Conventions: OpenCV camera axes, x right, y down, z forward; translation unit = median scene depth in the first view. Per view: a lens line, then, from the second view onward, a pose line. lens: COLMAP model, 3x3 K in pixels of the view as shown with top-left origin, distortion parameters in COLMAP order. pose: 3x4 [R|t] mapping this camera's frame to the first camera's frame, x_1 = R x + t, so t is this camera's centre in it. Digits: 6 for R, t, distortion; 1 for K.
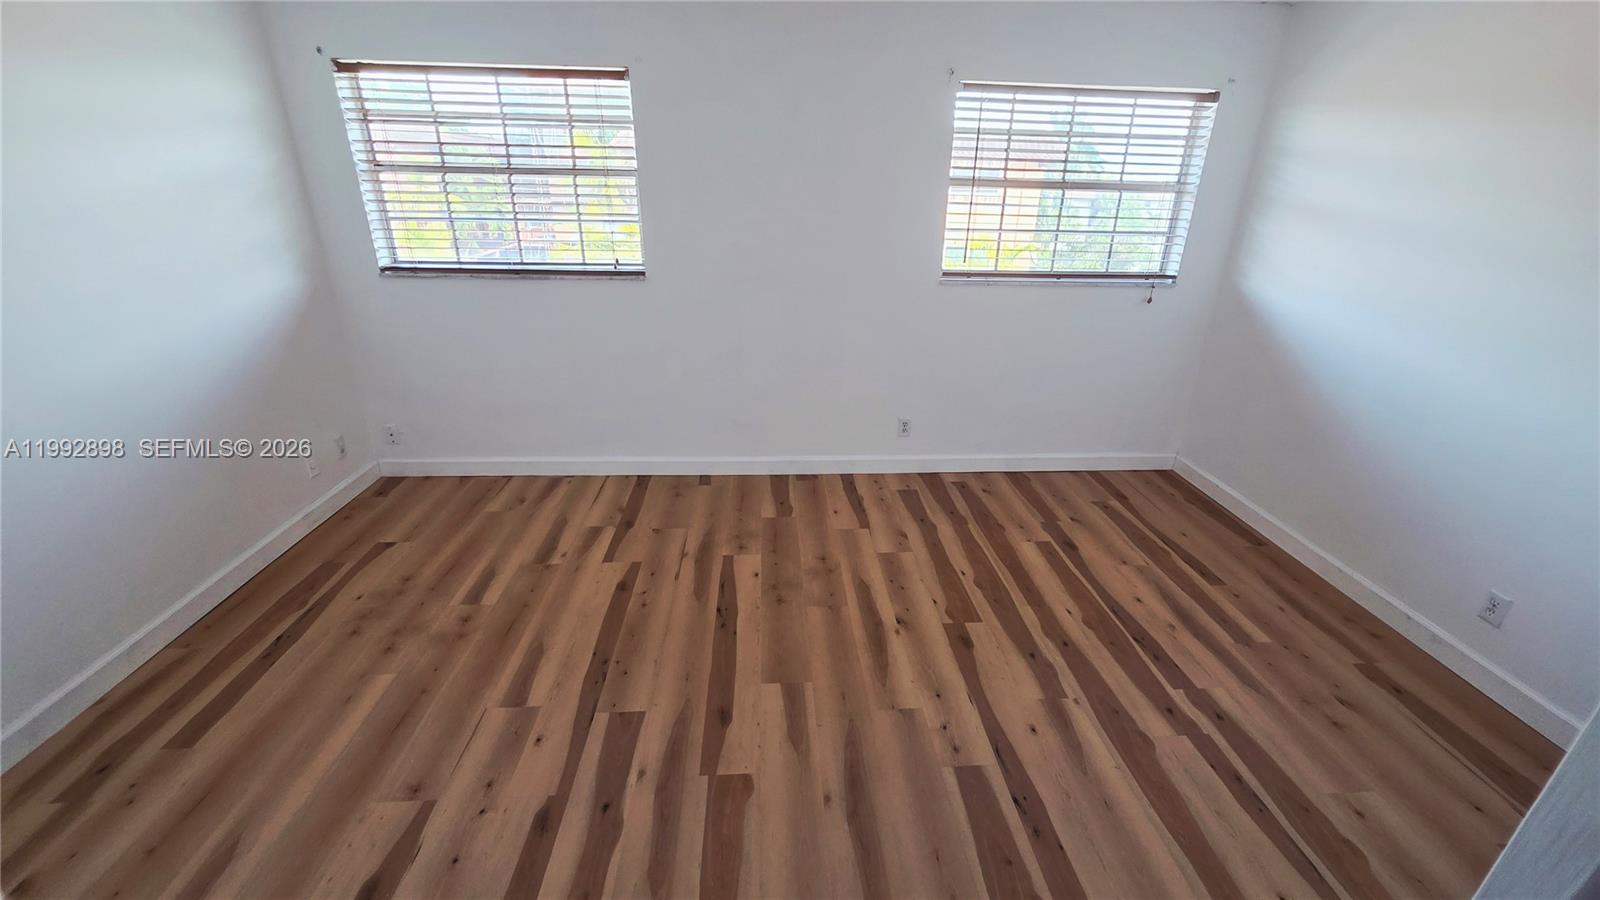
lens RADIAL K [[641.6, 0, 796.6], [0, 641.6, 449.2], [0, 0, 1]] dist [0.000301, 0.000997]
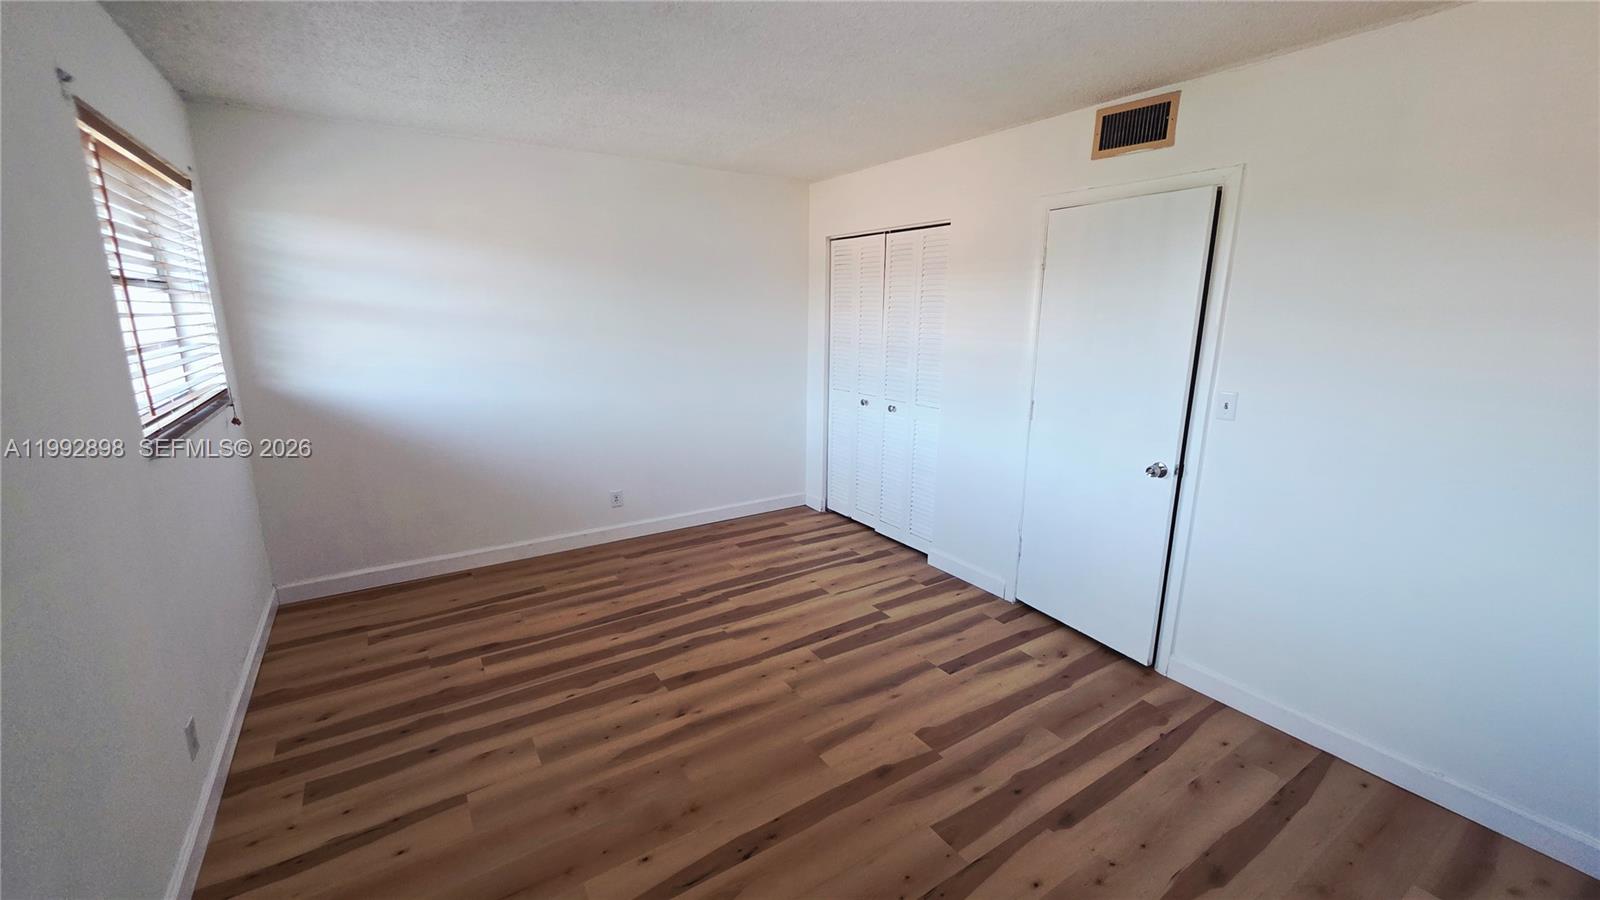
lens RADIAL K [[641.6, 0, 795.7], [0, 641.6, 450.5], [0, 0, 1]] dist [0.000301, 0.000997]
pose [[-0.496628, -0.213874, 0.841201, -0.680033], [0.318755, 0.856503, 0.405952, -0.429518], [-0.807314, 0.469744, -0.357190, 1.031589]]
